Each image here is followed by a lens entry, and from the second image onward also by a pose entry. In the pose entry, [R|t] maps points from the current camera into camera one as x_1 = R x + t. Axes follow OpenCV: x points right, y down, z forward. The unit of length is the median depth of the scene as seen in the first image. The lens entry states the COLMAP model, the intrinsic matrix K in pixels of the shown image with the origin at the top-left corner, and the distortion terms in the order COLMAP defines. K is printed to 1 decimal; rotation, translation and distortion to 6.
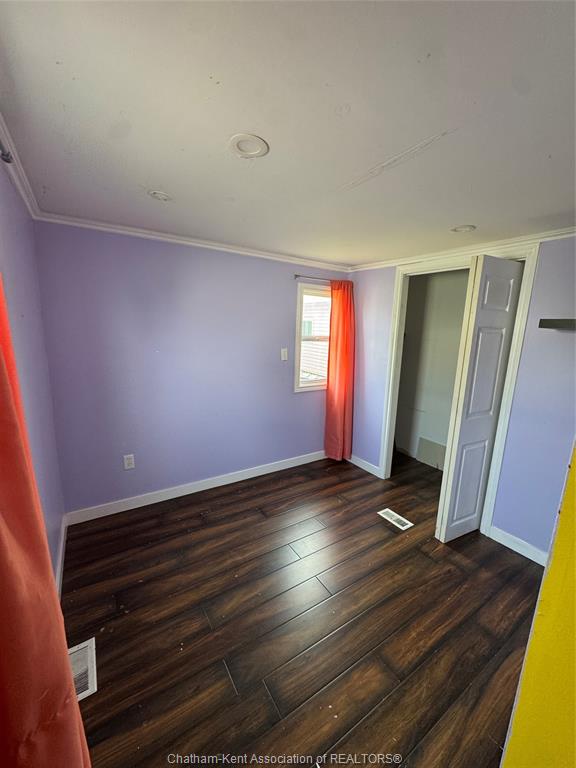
lens RADIAL K [[306.8, 0, 290.6], [0, 306.8, 387.7], [0, 0, 1]] dist [-0.003513, 0.000680]
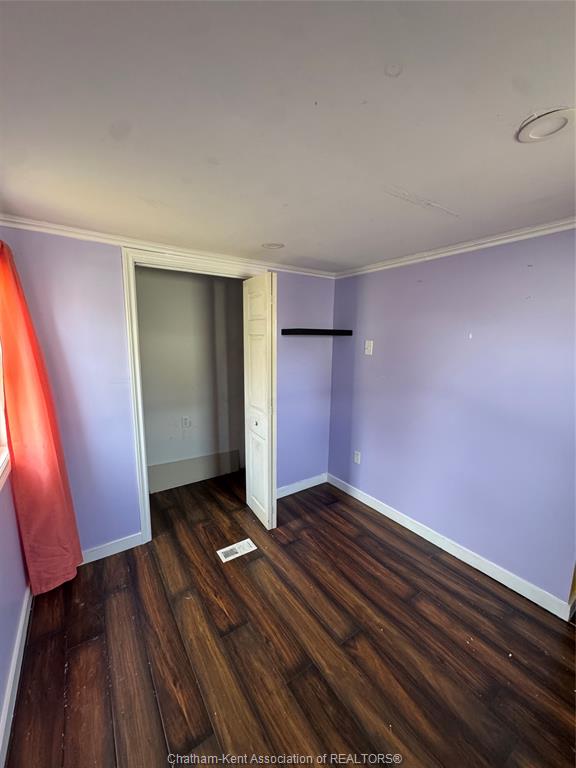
lens RADIAL K [[306.8, 0, 290.2], [0, 306.8, 377.5], [0, 0, 1]] dist [-0.003513, 0.000680]
pose [[-0.028089, -0.166299, 0.985675, -0.506803], [0.178275, 0.969422, 0.168637, -0.198451], [-0.983580, 0.180458, 0.002416, 0.847721]]
